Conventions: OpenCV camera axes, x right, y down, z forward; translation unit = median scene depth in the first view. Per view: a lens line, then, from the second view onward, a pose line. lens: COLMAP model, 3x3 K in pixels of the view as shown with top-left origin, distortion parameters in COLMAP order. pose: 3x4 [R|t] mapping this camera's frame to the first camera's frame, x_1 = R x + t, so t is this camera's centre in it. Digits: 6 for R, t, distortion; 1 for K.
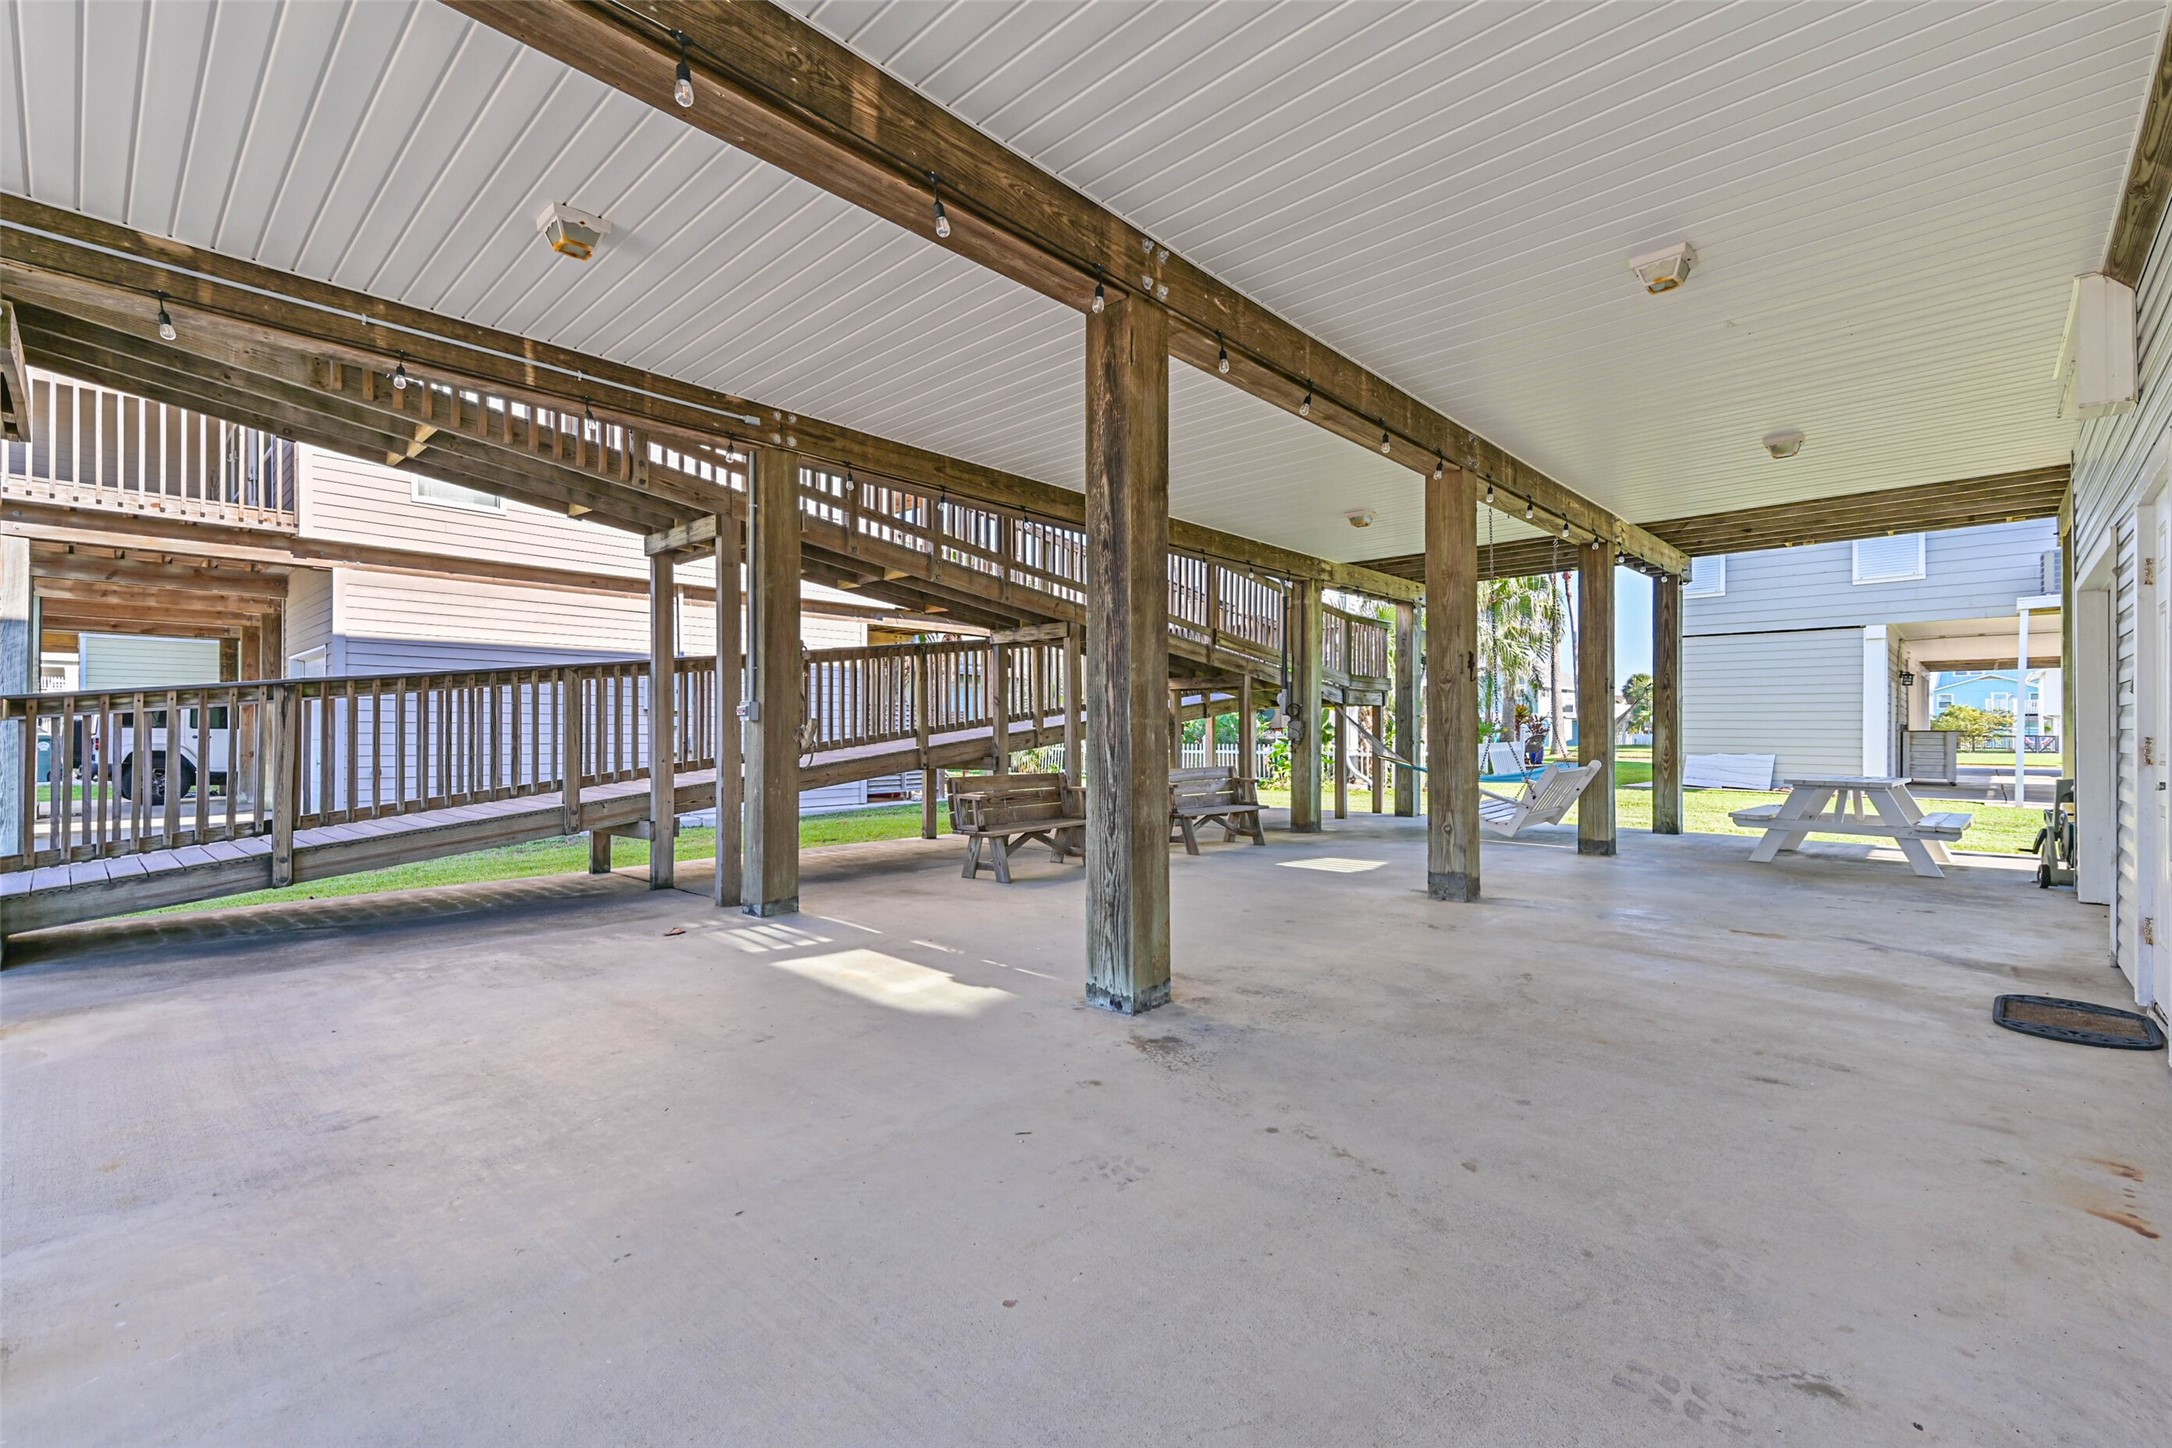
lens RADIAL K [[930.9, 0, 1086.0], [0, 930.9, 724.0], [0, 0, 1]] dist [-0.002227, -0.000312]
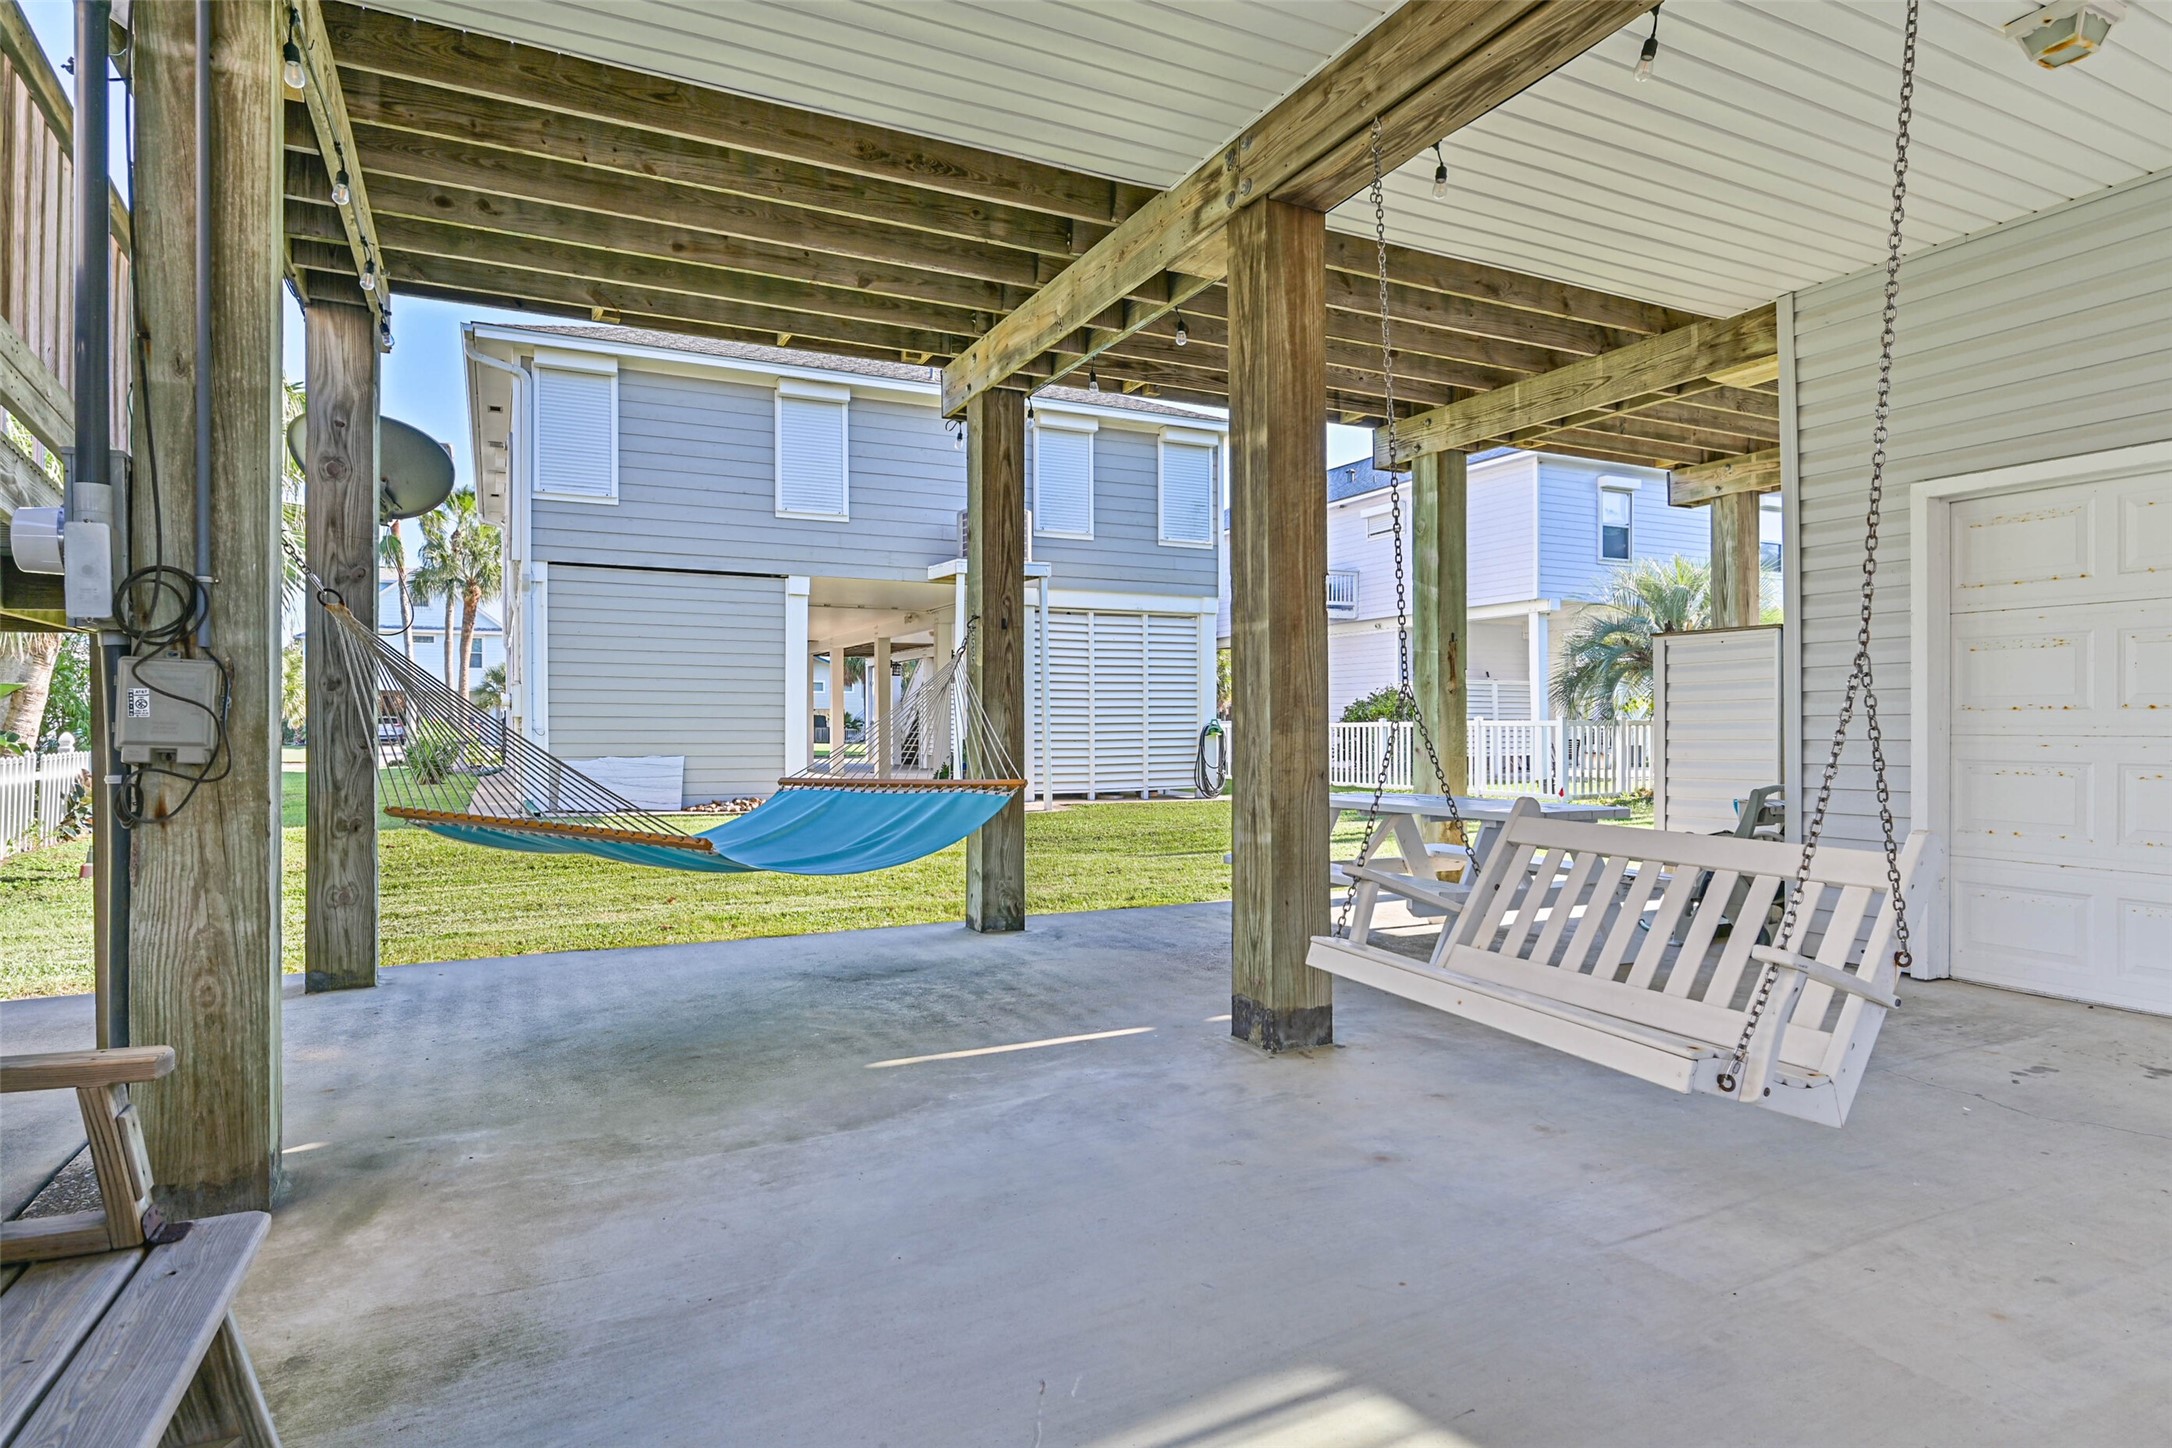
lens RADIAL K [[1169.5, 0, 1086.0], [0, 1169.5, 724.0], [0, 0, 1]] dist [-0.020121, 0.000204]
pose [[0.329352, -0.004964, 0.944194, 0.049812], [-0.002057, 0.999980, 0.005975, 0.004474], [-0.944205, -0.003910, 0.329335, 0.464264]]
